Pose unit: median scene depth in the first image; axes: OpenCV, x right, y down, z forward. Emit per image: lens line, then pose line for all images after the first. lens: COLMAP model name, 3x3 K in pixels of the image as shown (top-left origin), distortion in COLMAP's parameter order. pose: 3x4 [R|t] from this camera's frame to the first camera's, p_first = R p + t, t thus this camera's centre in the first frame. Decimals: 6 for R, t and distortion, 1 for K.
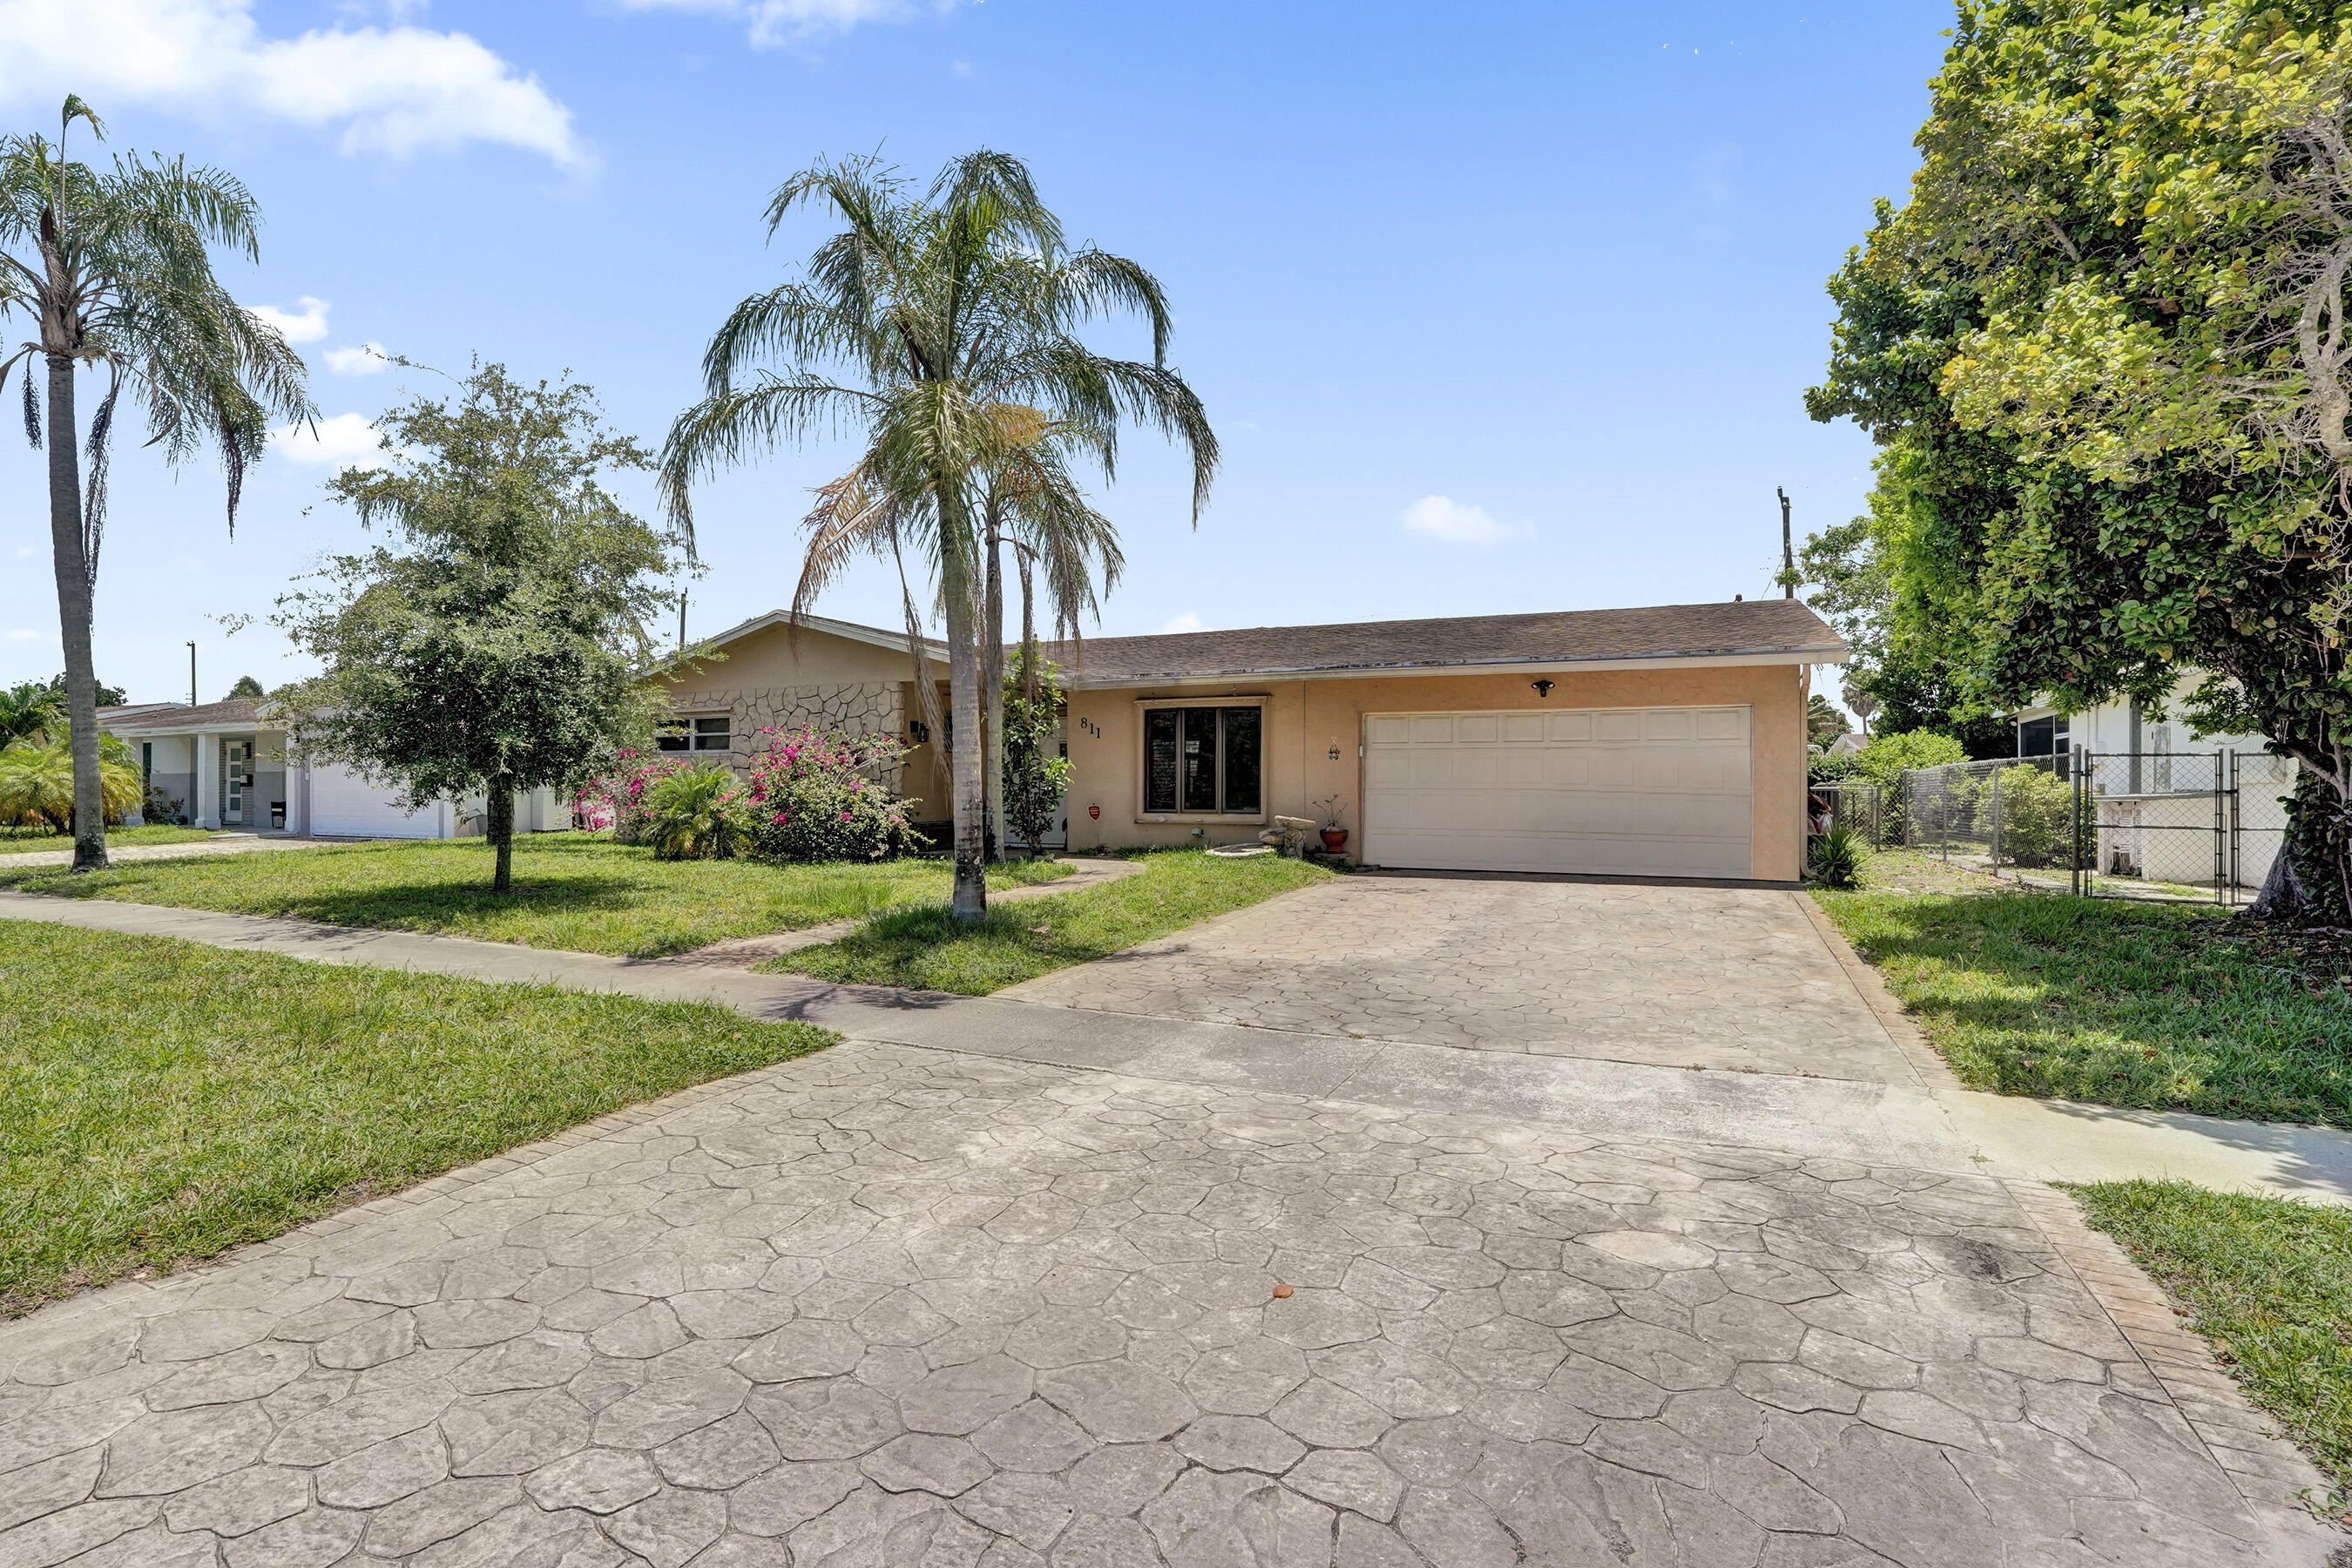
lens RADIAL K [[1140.5, 0, 1169.8], [0, 1140.5, 792.4], [0, 0, 1]] dist [-0.039288, -0.000288]
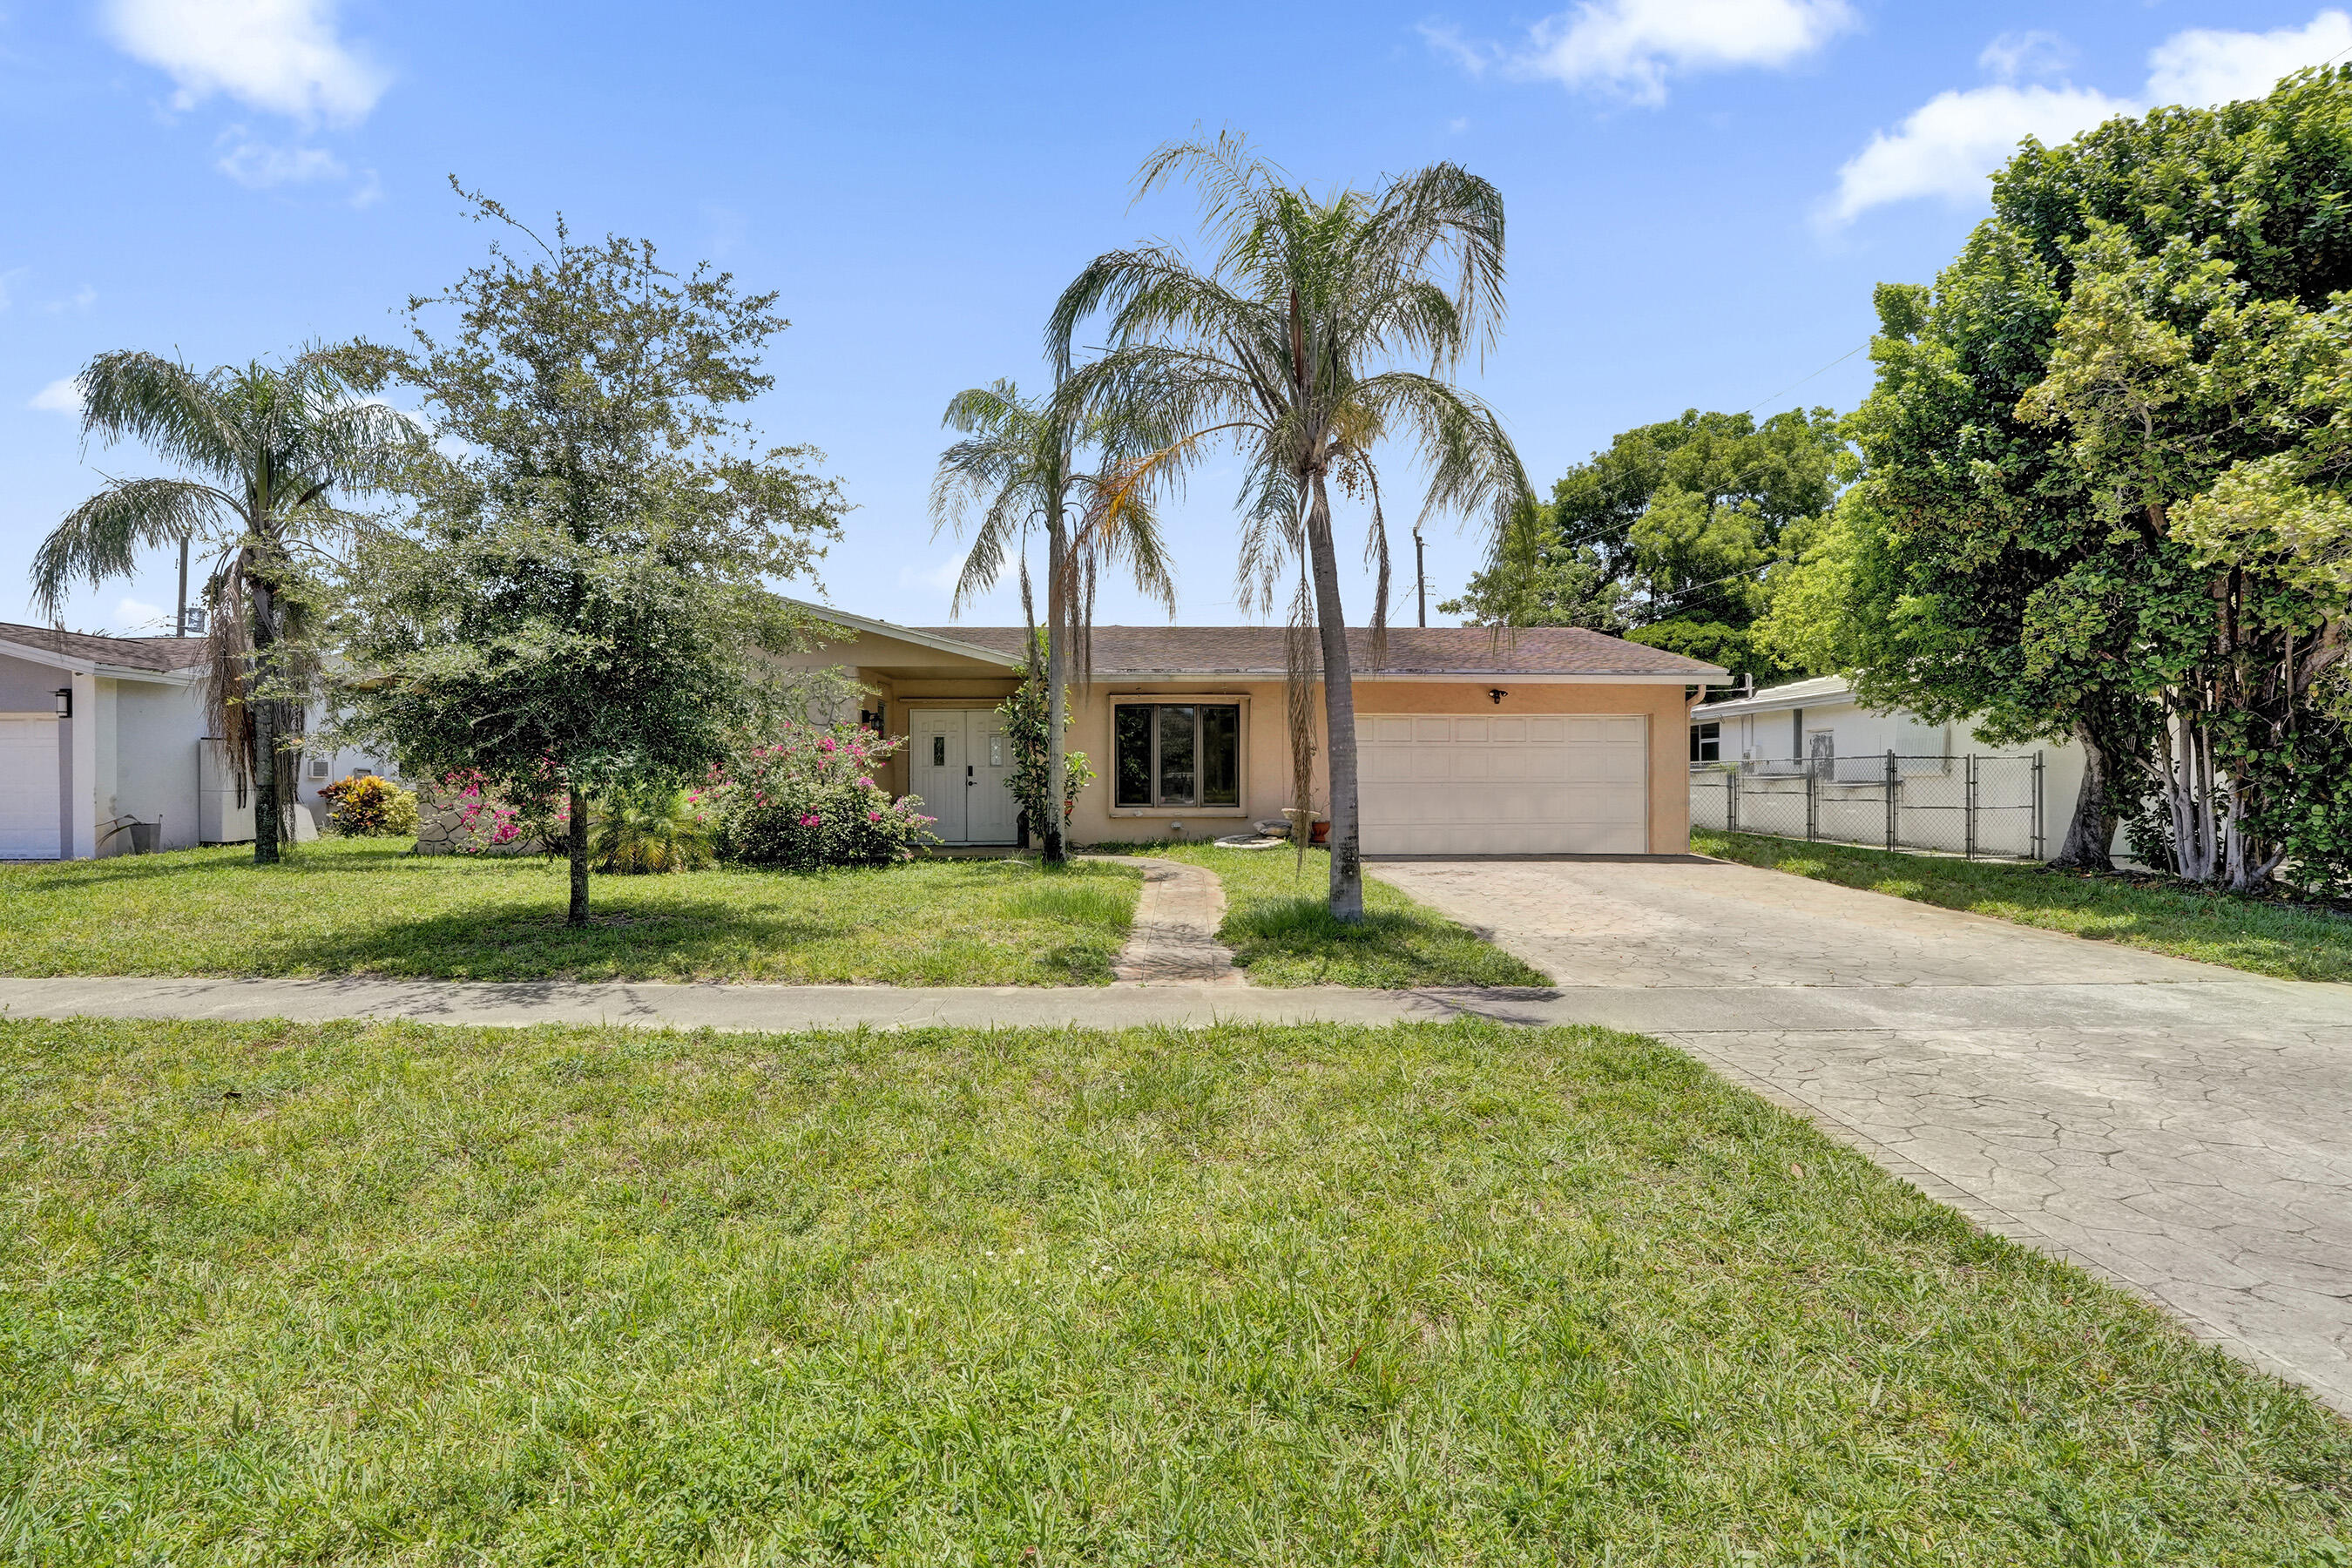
lens RADIAL K [[1105.8, 0, 1166.7], [0, 1105.8, 780.7], [0, 0, 1]] dist [-0.044528, 0.014637]
pose [[0.895050, -0.003681, 0.445951, -0.445264], [0.004399, 0.999990, -0.000575, -0.004876], [-0.445945, 0.002476, 0.895057, 0.123945]]
